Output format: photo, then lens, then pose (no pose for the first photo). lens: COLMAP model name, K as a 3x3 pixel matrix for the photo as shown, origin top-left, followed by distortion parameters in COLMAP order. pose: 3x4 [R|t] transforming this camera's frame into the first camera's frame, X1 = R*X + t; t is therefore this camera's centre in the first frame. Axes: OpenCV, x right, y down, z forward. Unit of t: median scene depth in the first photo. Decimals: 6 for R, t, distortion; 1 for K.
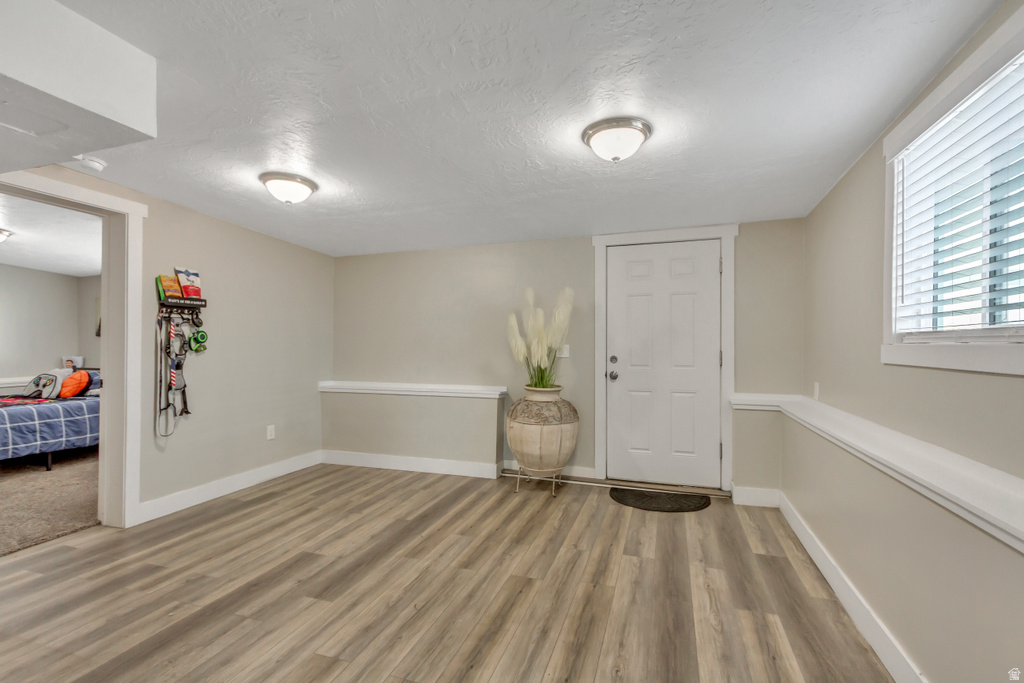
lens RADIAL K [[469.6, 0, 512.1], [0, 469.6, 343.4], [0, 0, 1]] dist [0.002096, 0.000000]
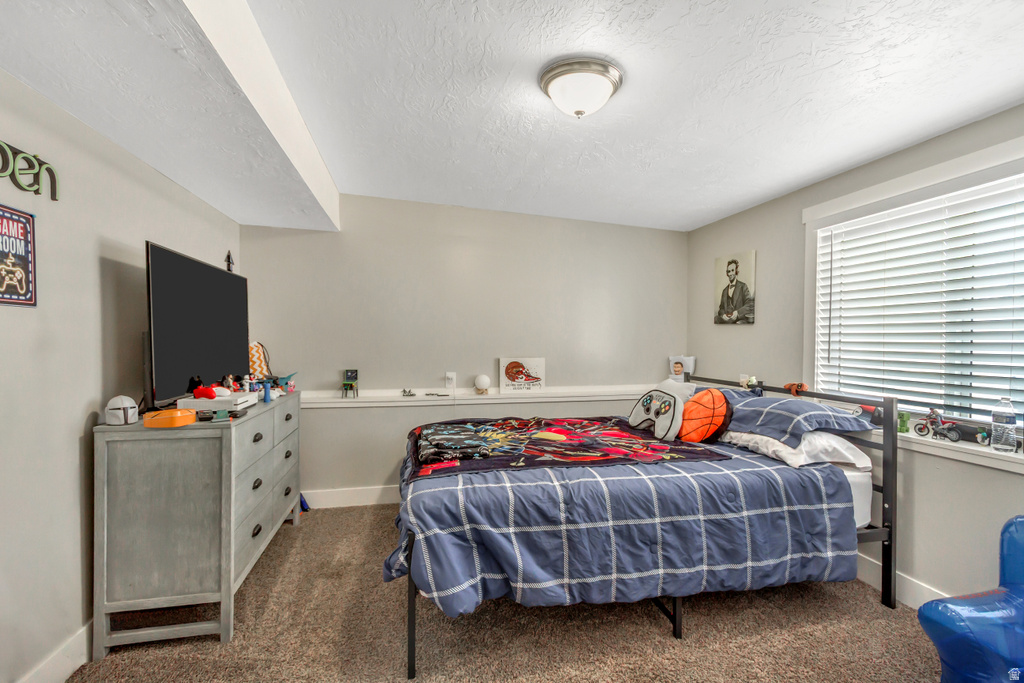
lens RADIAL K [[469.6, 0, 512.1], [0, 469.6, 343.4], [0, 0, 1]] dist [0.002096, 0.000000]
pose [[0.515817, 0.014198, -0.856581, -0.687220], [-0.004643, 0.999894, 0.013777, 0.003555], [0.856686, -0.003129, 0.515828, 0.642103]]
